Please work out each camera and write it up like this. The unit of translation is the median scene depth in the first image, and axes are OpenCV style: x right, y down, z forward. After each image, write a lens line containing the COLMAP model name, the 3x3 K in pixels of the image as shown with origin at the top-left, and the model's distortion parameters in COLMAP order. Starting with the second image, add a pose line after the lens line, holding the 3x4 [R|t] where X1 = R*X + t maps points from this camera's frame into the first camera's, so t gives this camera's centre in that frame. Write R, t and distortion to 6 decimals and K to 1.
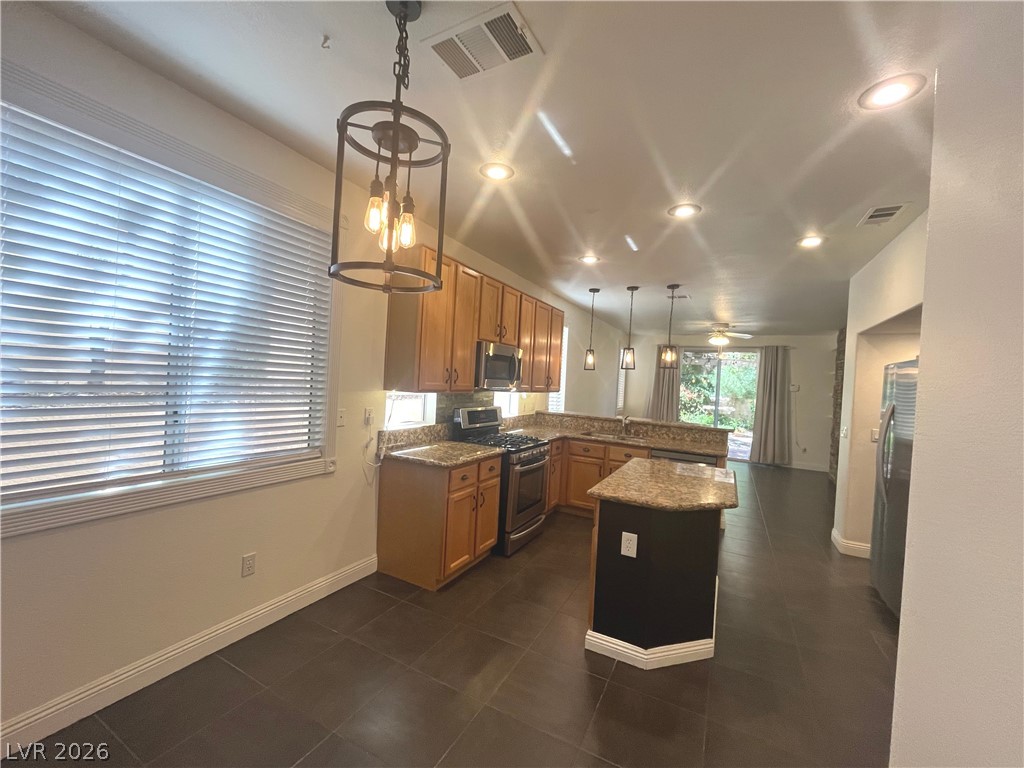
lens RADIAL K [[415.9, 0, 515.1], [0, 415.9, 384.5], [0, 0, 1]] dist [-0.004129, -0.000078]
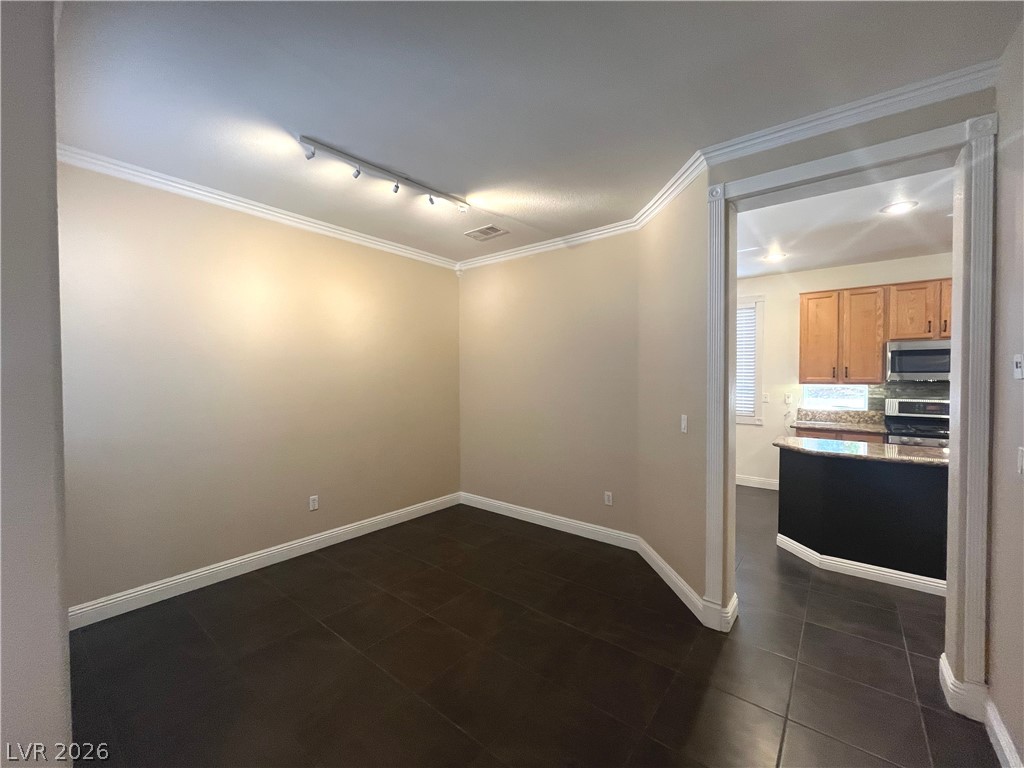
lens RADIAL K [[415.9, 0, 515.1], [0, 415.9, 384.5], [0, 0, 1]] dist [-0.004129, -0.000078]
pose [[-0.197026, -0.037428, -0.979684, 1.286008], [-0.021857, 0.999190, -0.033778, 0.082559], [0.980155, 0.014758, -0.197684, 0.181503]]
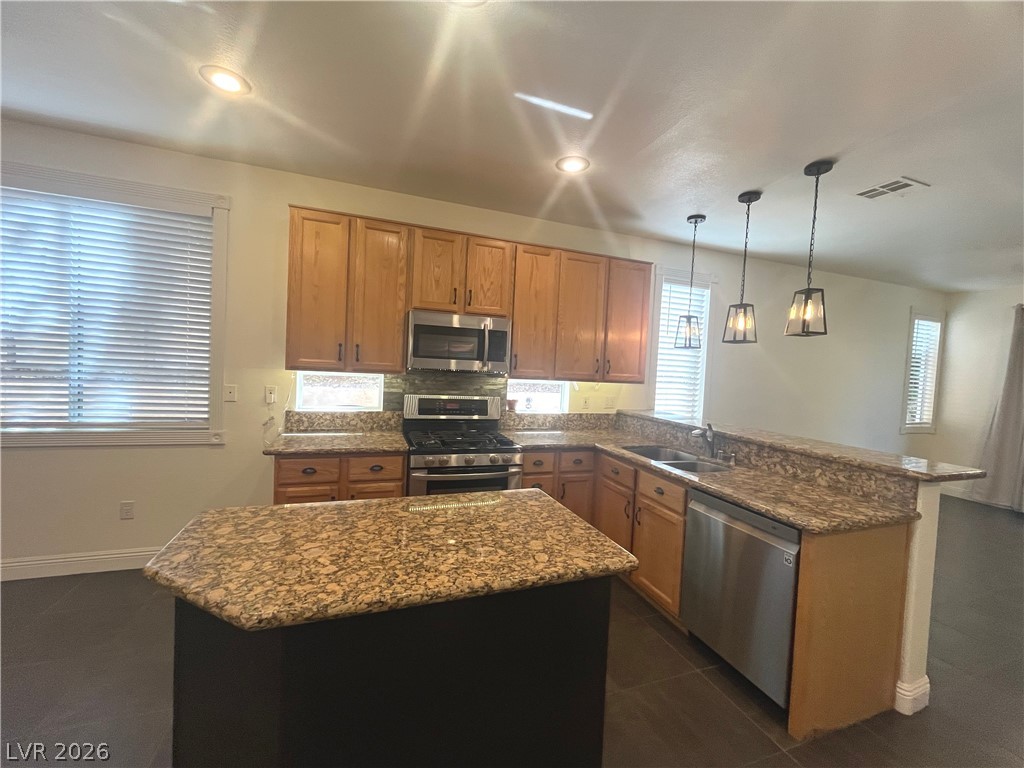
lens RADIAL K [[415.9, 0, 515.1], [0, 415.9, 384.5], [0, 0, 1]] dist [-0.004129, -0.000078]
pose [[0.738962, 0.010111, -0.673671, 0.604816], [-0.016433, 0.999860, -0.003019, 0.037712], [0.673547, 0.013302, 0.739025, 0.538930]]
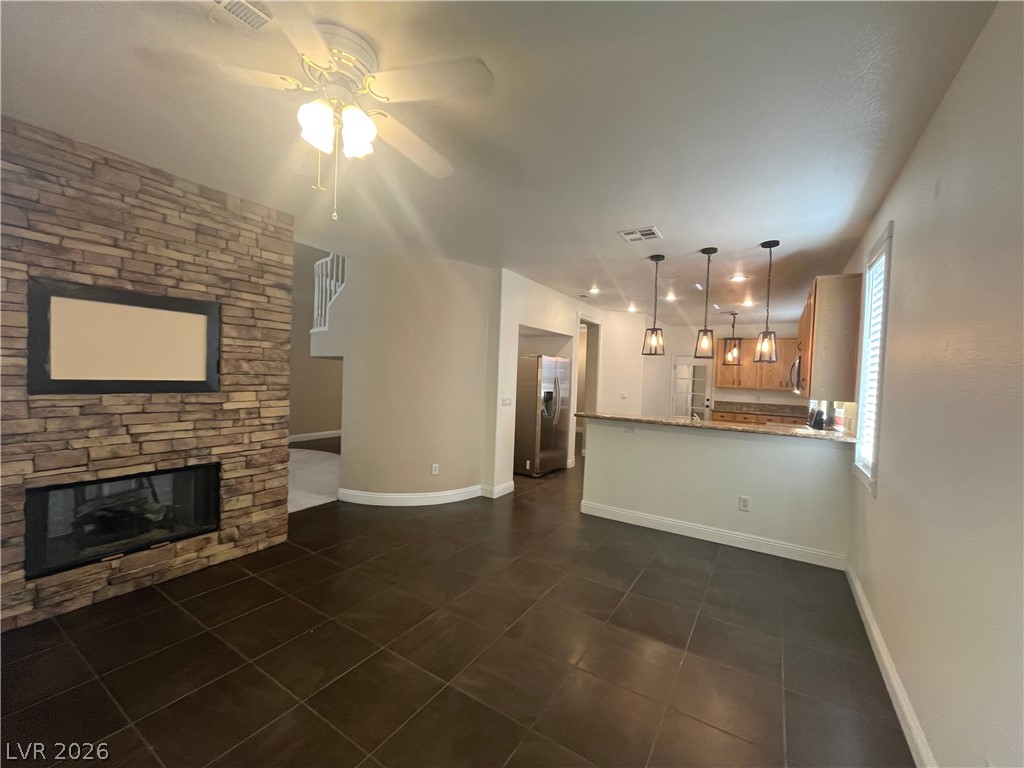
lens RADIAL K [[415.9, 0, 515.1], [0, 415.9, 384.5], [0, 0, 1]] dist [-0.004129, -0.000078]
pose [[-0.992022, -0.096793, 0.080773, 0.775943], [-0.093705, 0.994748, 0.041185, 0.017193], [-0.084335, 0.033288, -0.995881, 2.529299]]
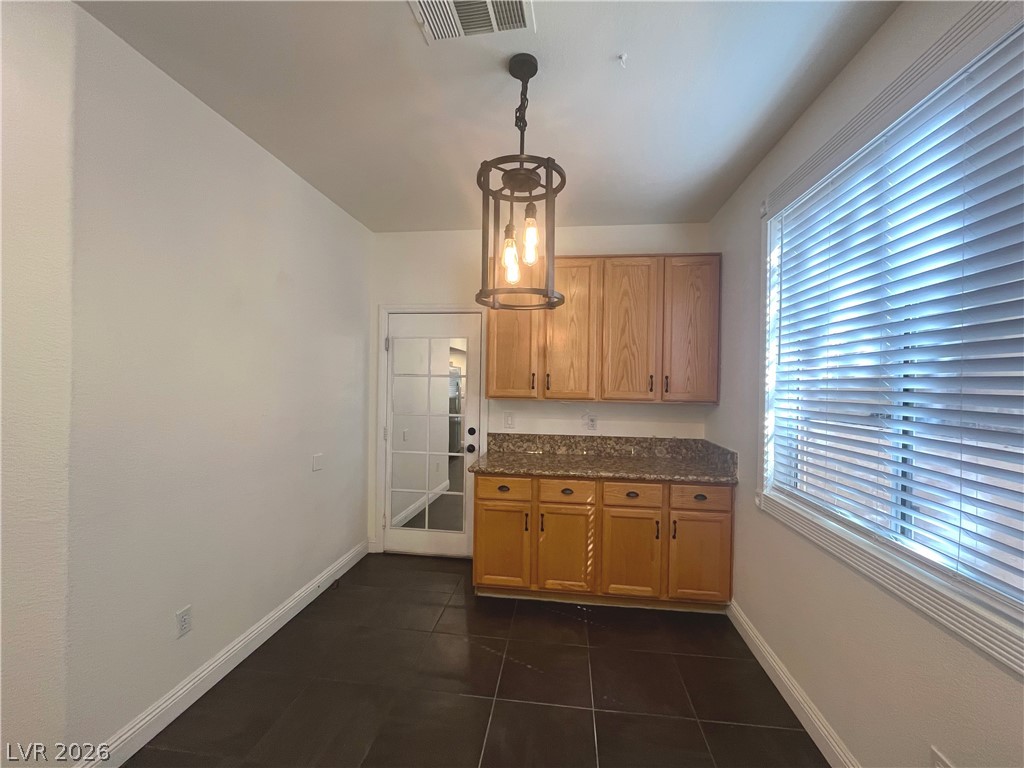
lens RADIAL K [[415.9, 0, 515.1], [0, 415.9, 384.5], [0, 0, 1]] dist [-0.004129, -0.000078]
pose [[-0.936456, -0.072079, -0.343300, 0.034560], [-0.074869, 0.997180, -0.005141, -0.002231], [0.342703, 0.020888, -0.939212, 0.799937]]
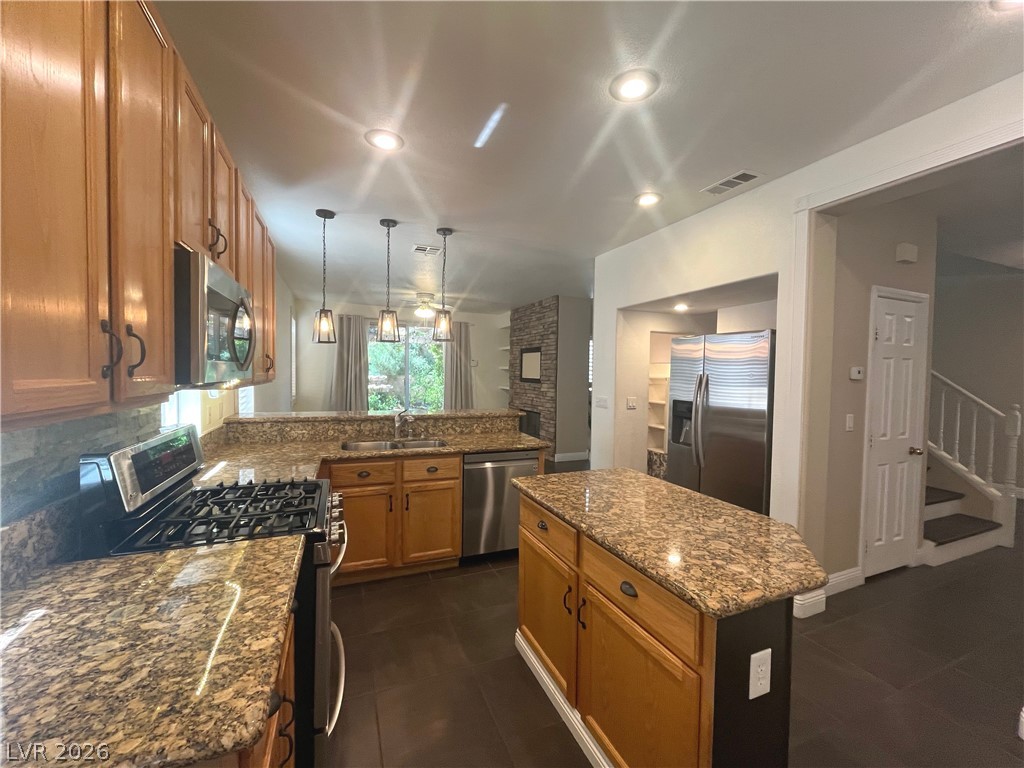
lens RADIAL K [[415.9, 0, 515.1], [0, 415.9, 384.5], [0, 0, 1]] dist [-0.004129, -0.000078]
pose [[0.639946, -0.069850, 0.765239, -0.176459], [0.030054, 0.997373, 0.065905, -0.007968], [-0.767832, -0.019177, 0.640364, 0.562581]]
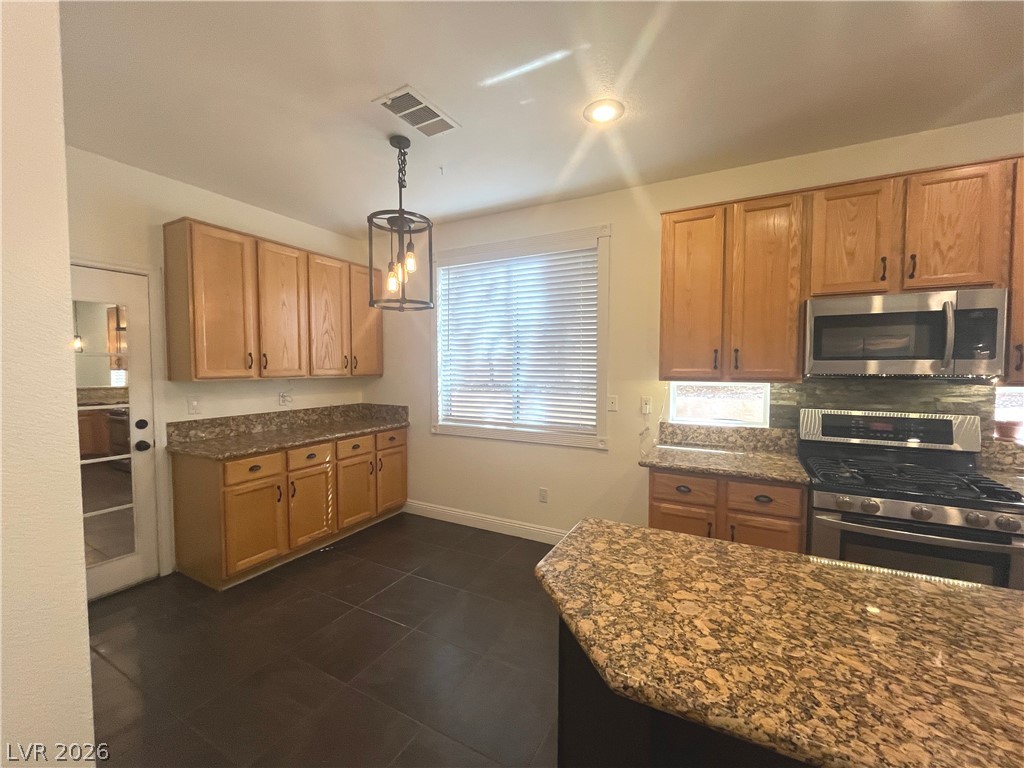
lens RADIAL K [[415.9, 0, 515.1], [0, 415.9, 384.5], [0, 0, 1]] dist [-0.004129, -0.000078]
pose [[-0.012680, -0.012664, -0.999839, 0.535406], [-0.012640, 0.999842, -0.012504, 0.034995], [0.999840, 0.012480, -0.012838, 0.566998]]
